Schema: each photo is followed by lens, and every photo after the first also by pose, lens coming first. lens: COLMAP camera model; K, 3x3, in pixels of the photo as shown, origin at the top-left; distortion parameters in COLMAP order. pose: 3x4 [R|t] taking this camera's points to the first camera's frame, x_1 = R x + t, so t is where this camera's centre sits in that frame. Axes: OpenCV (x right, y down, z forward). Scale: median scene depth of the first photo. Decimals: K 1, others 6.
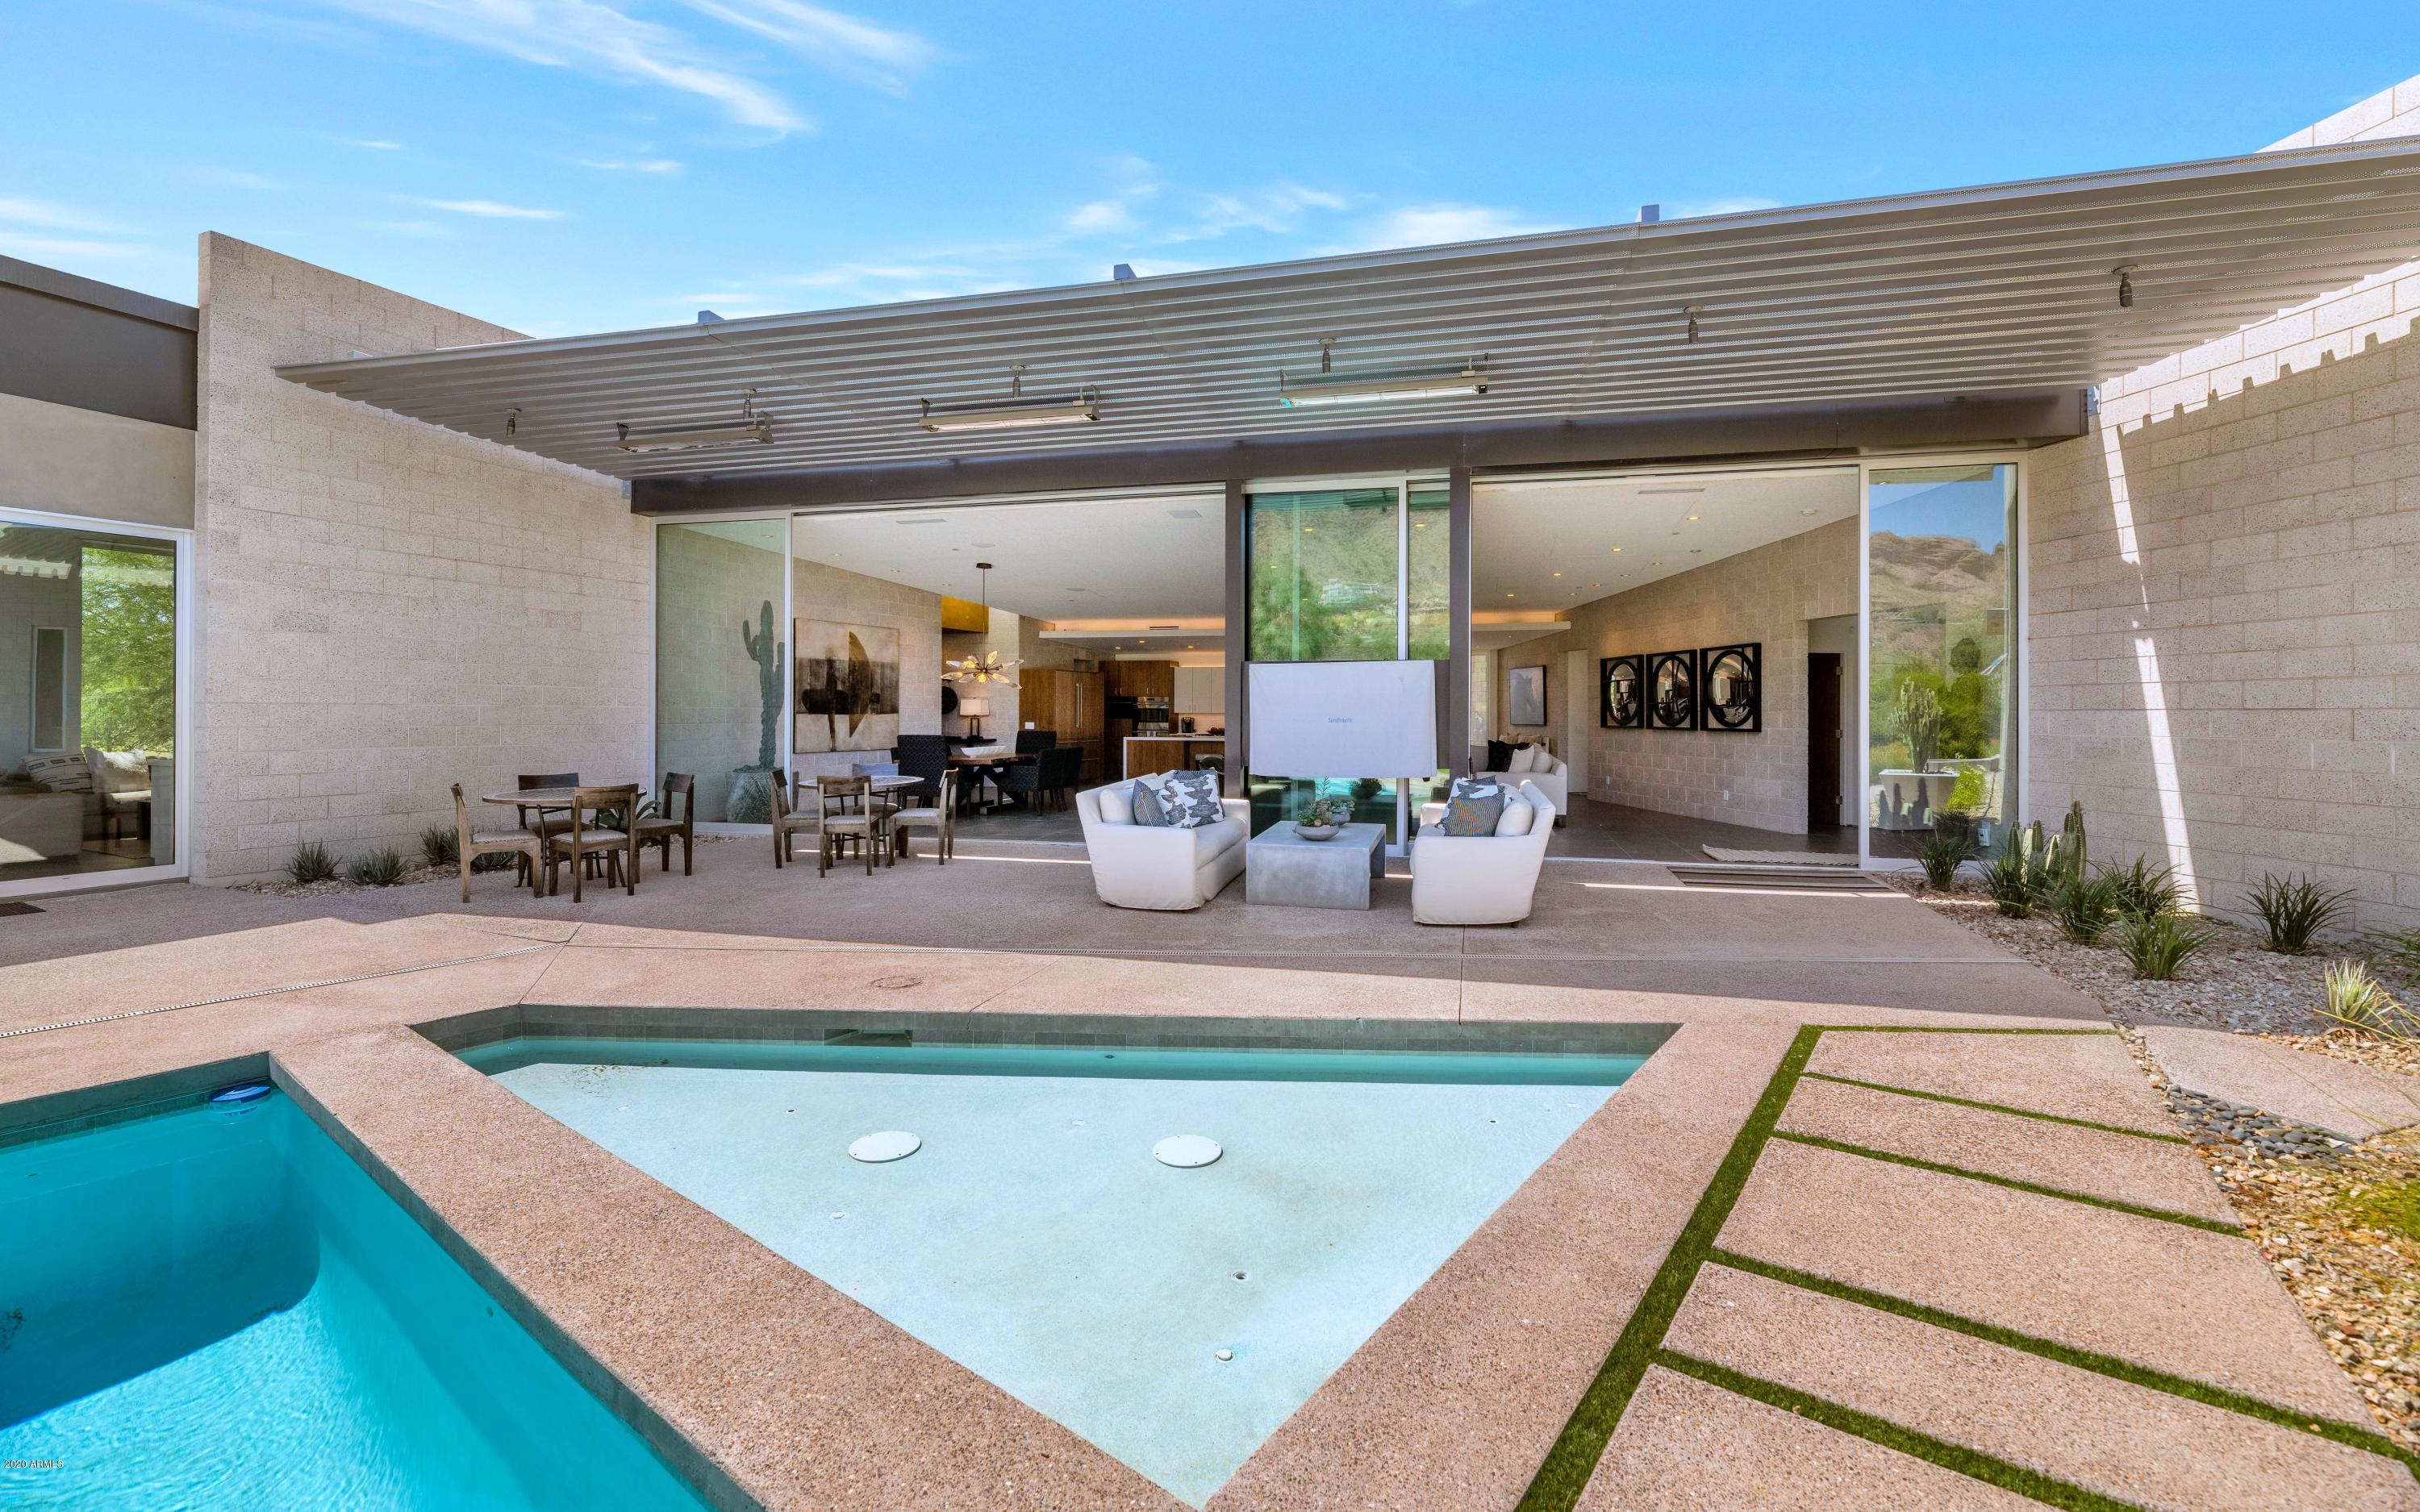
lens RADIAL K [[1006.9, 0, 1236.6], [0, 1006.9, 707.1], [0, 0, 1]] dist [0.014029, -0.000056]
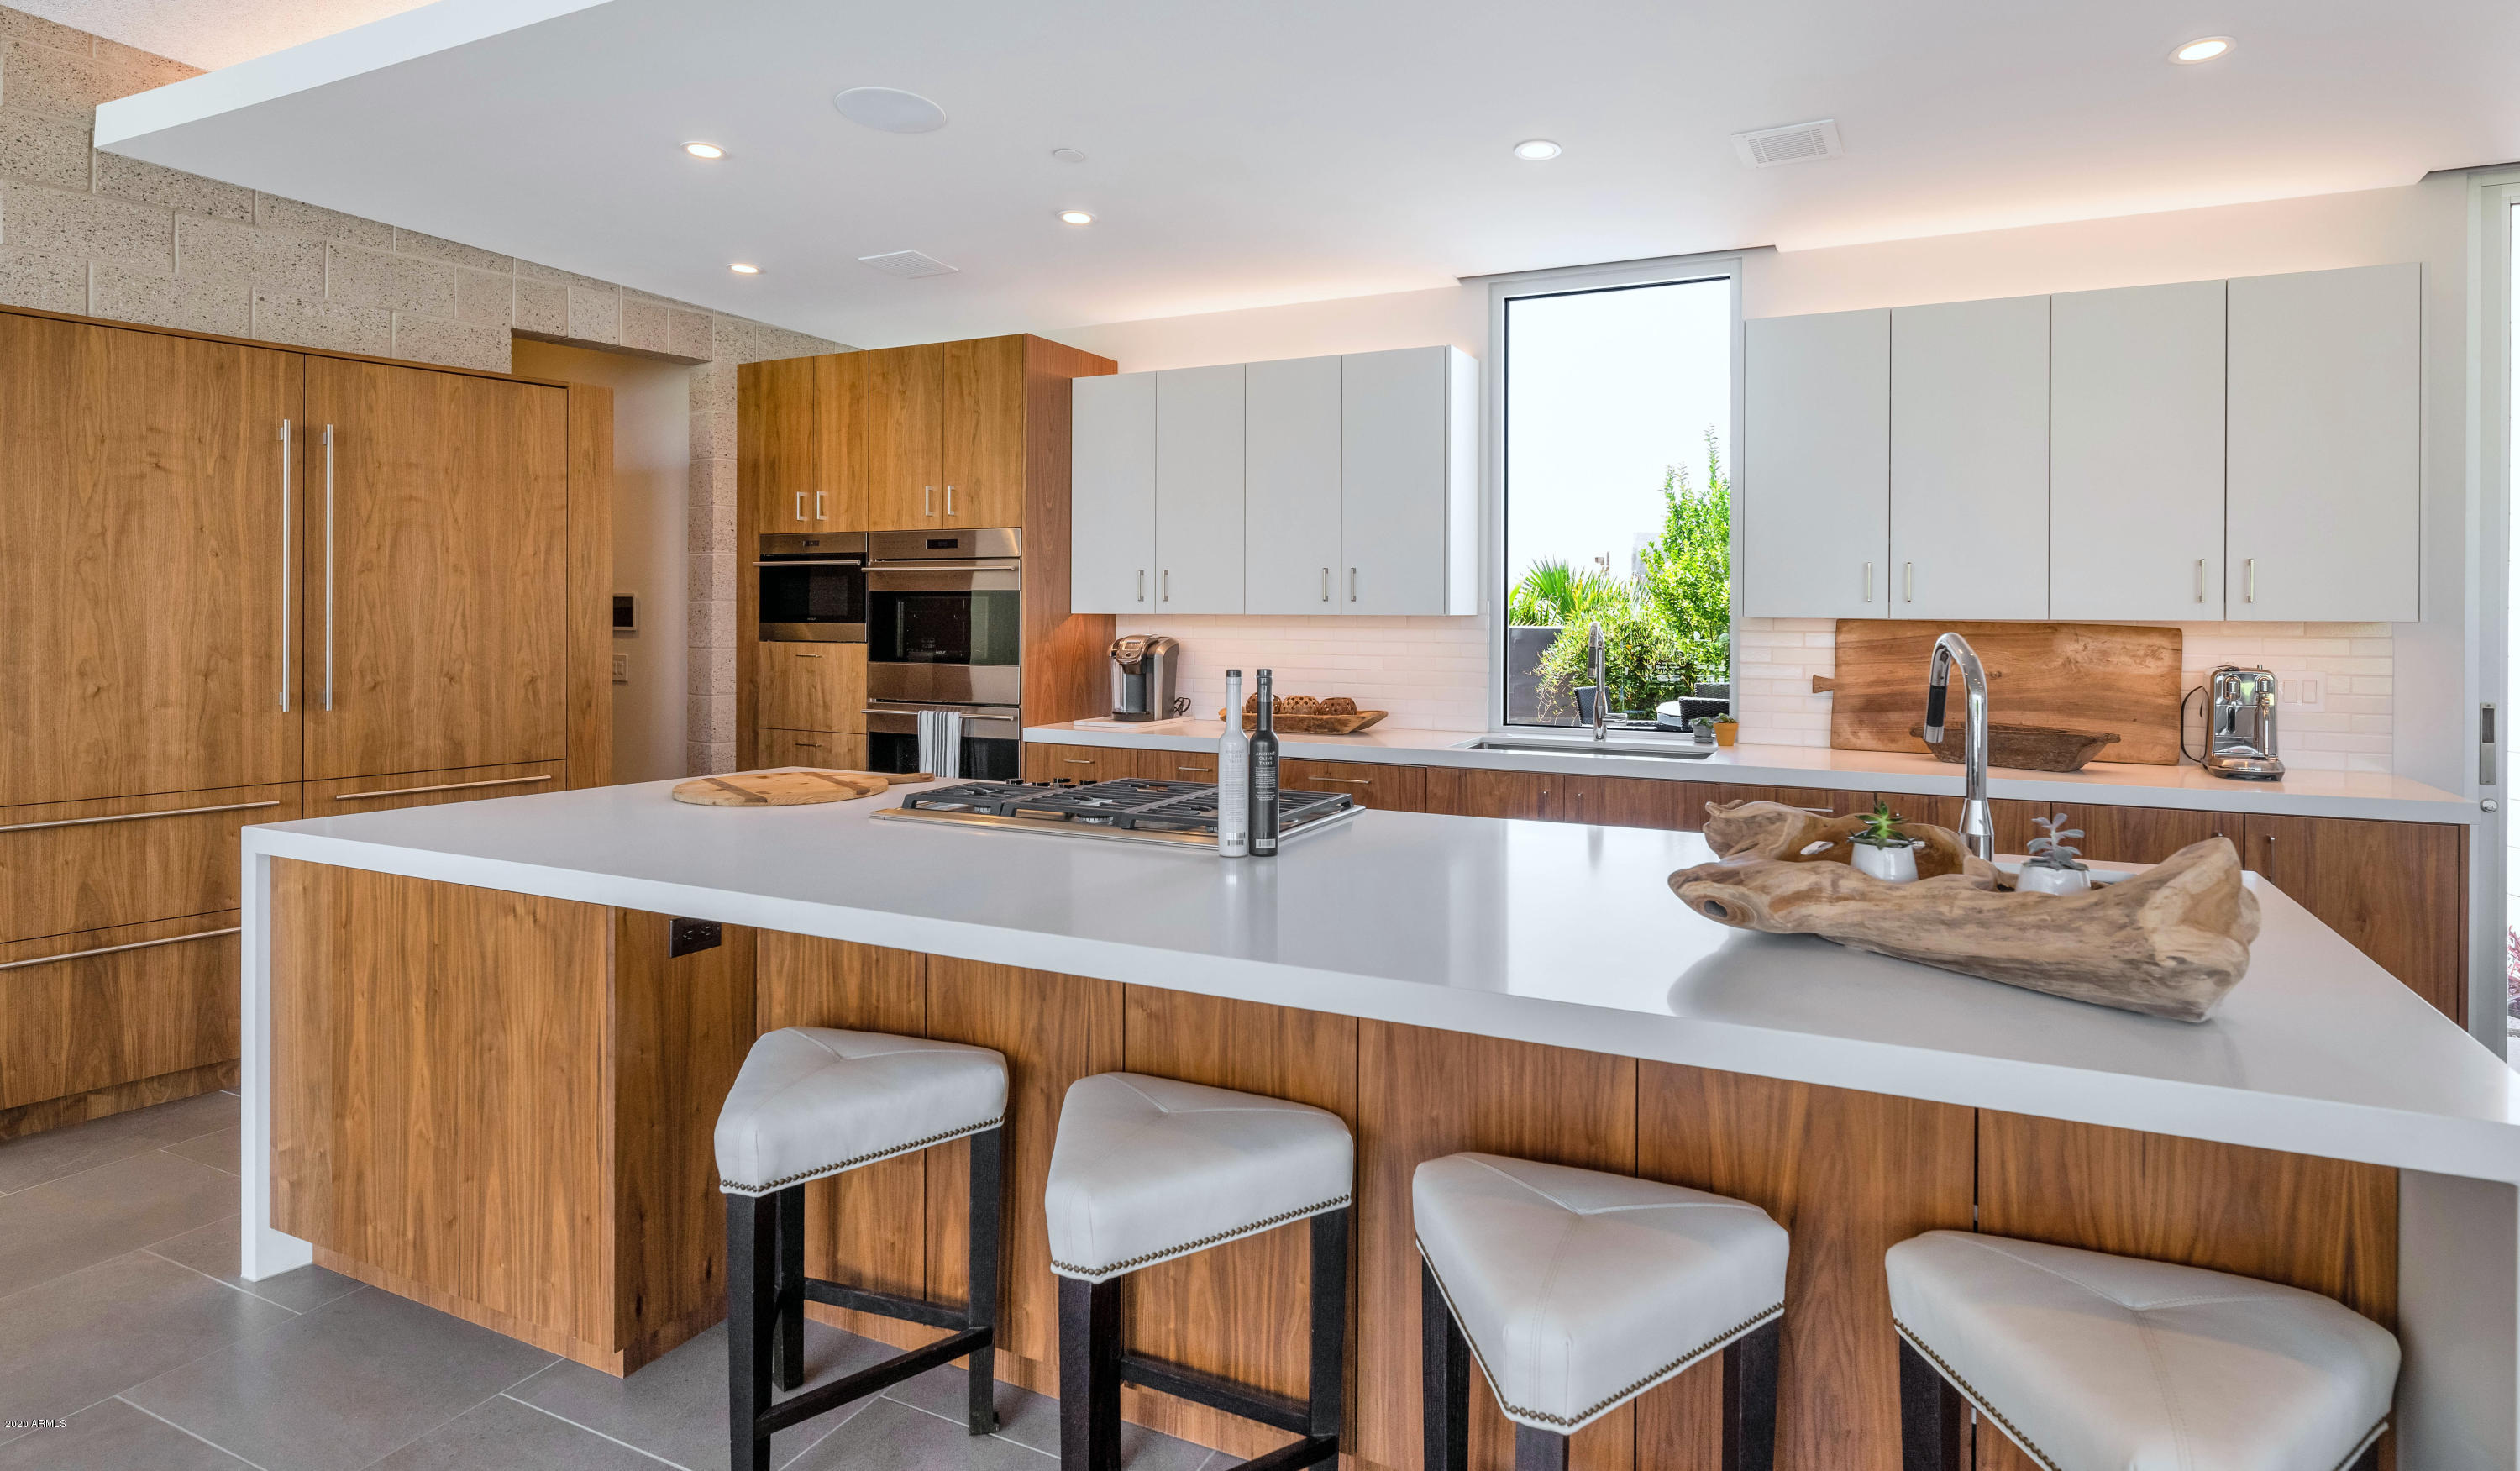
lens RADIAL K [[1325.6, 0, 1284.5], [0, 1325.6, 613.6], [0, 0, 1]] dist [-0.000678, -0.001424]
pose [[0.979650, 0.001688, -0.200707, 0.062735], [-0.000135, 0.999970, 0.007752, 0.007781], [0.200714, -0.007567, 0.979621, 1.586100]]
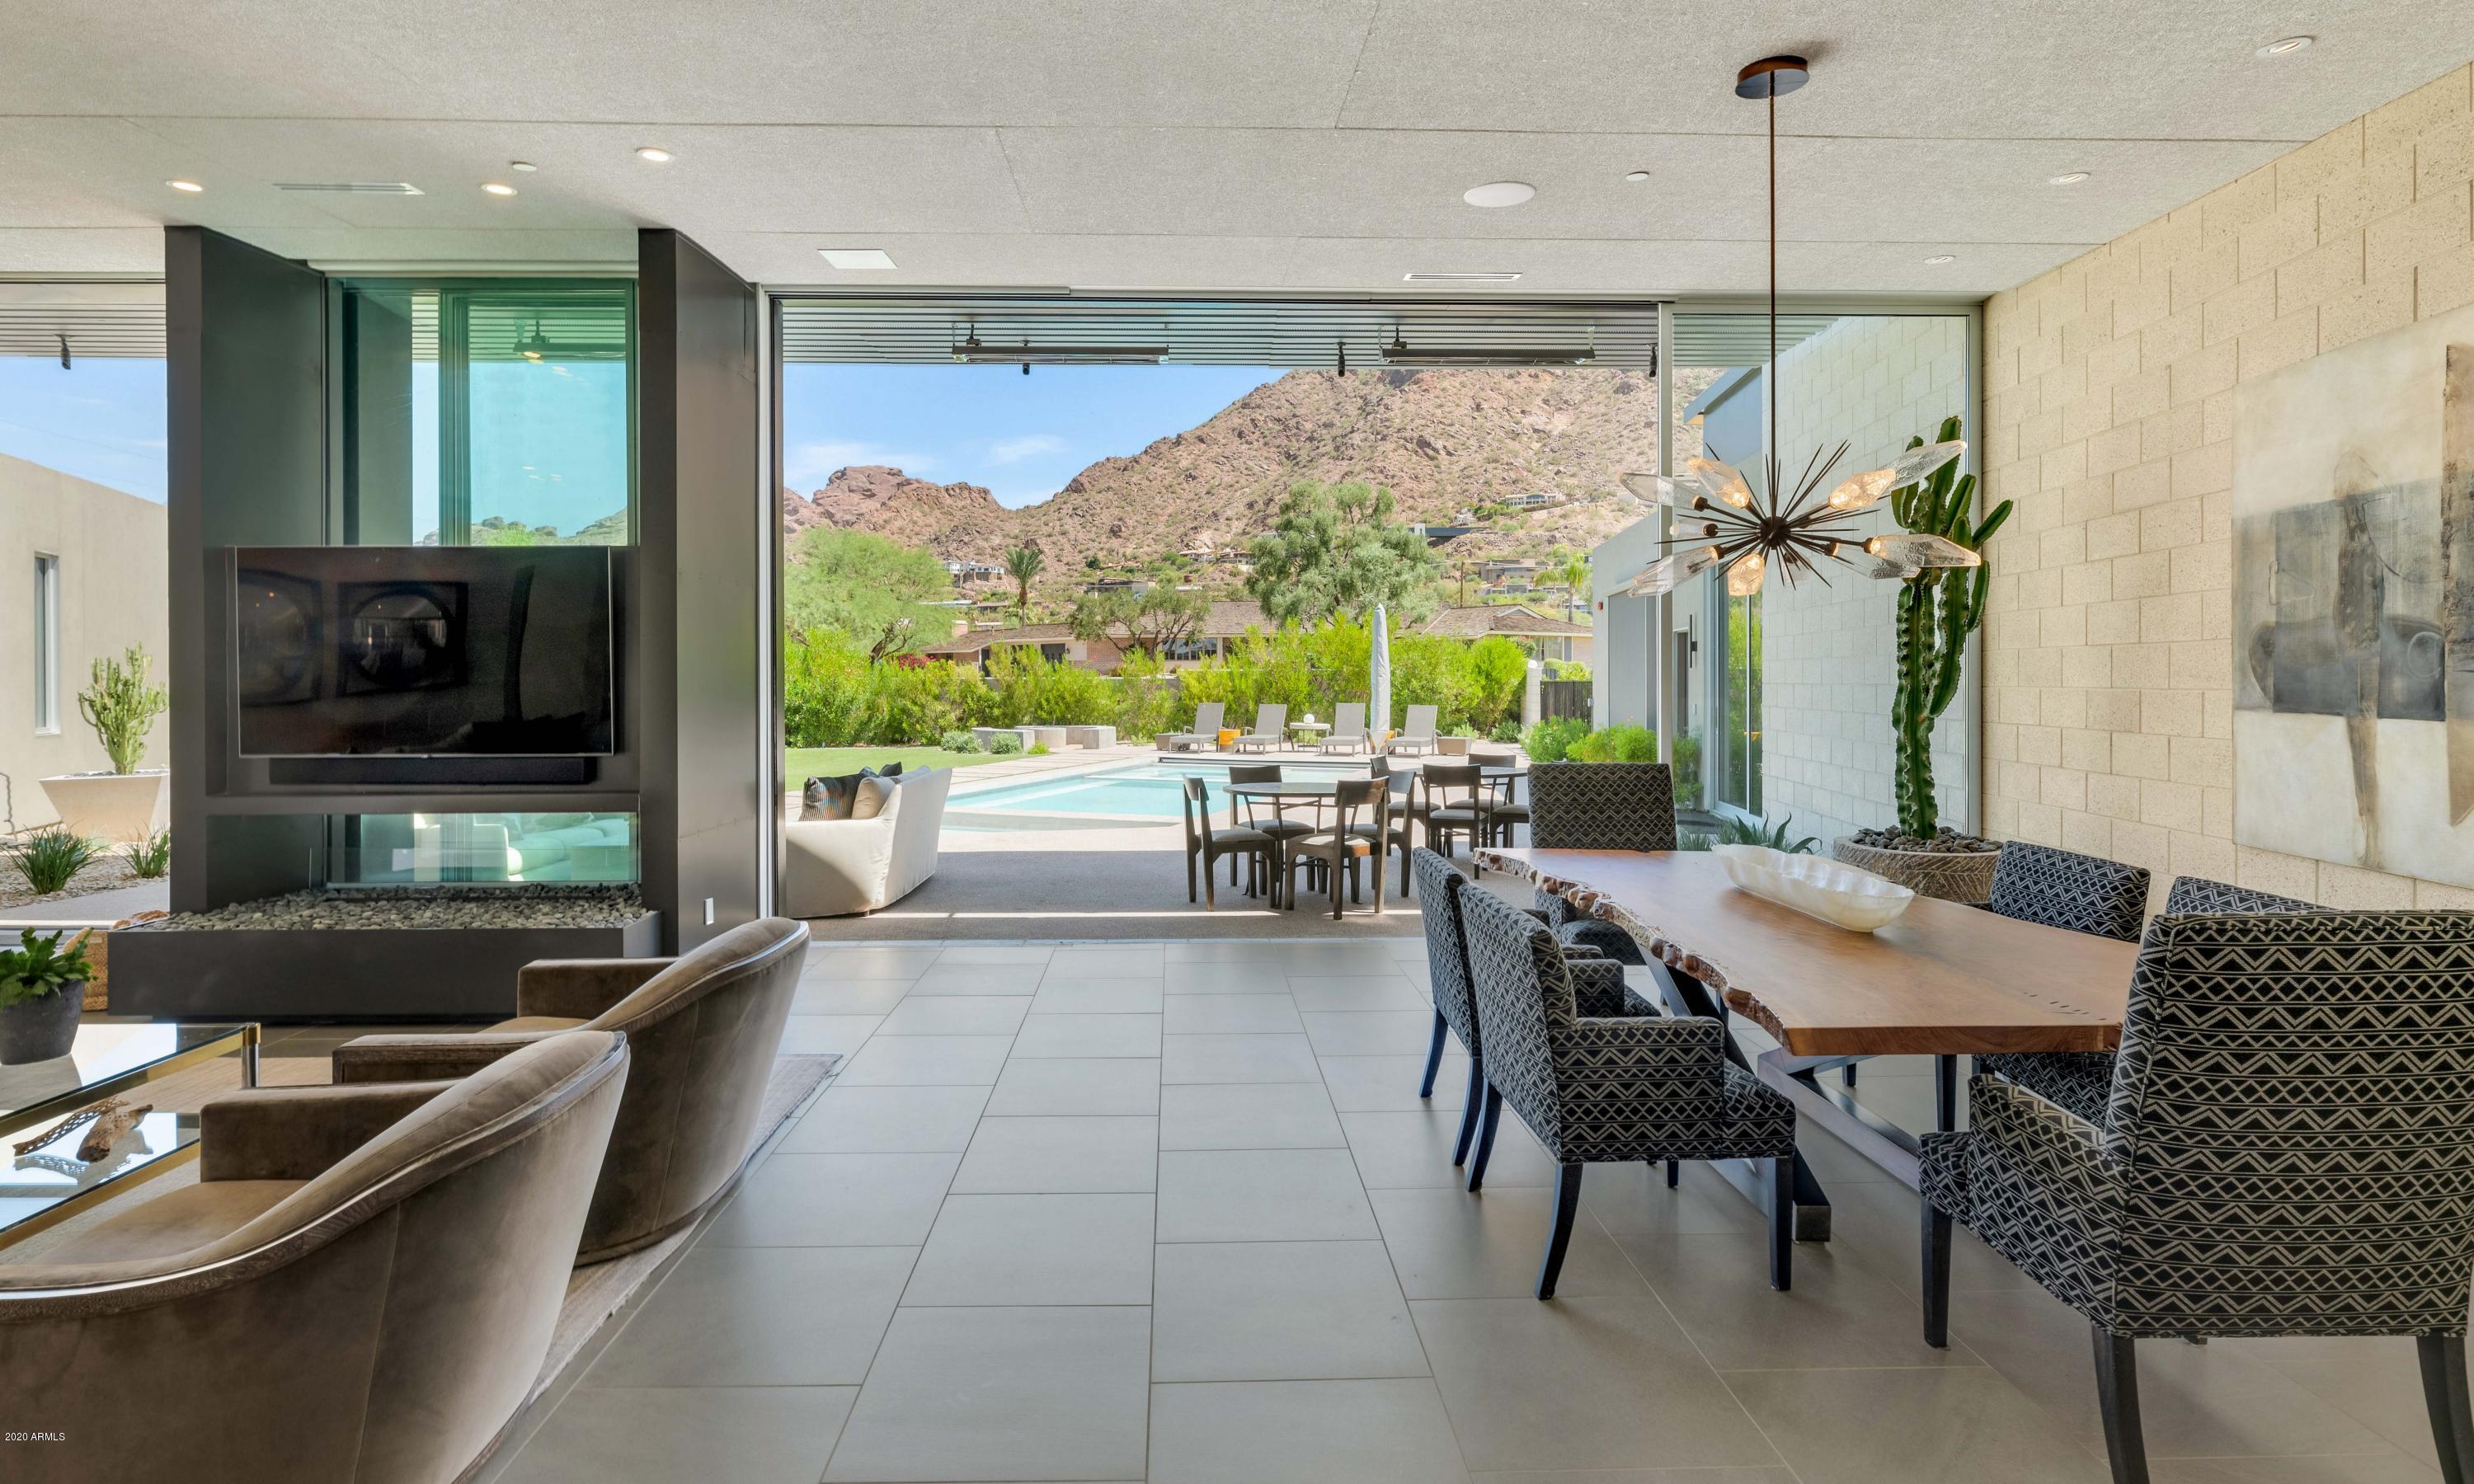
lens RADIAL K [[1162.8, 0, 1204.9], [0, 1162.8, 684.0], [0, 0, 1]] dist [-0.003346, 0.001140]
pose [[-0.964610, 0.001091, -0.263677, -0.079703], [0.002087, 0.999992, -0.003495, -0.000573], [0.263671, -0.003921, -0.964605, 1.723708]]
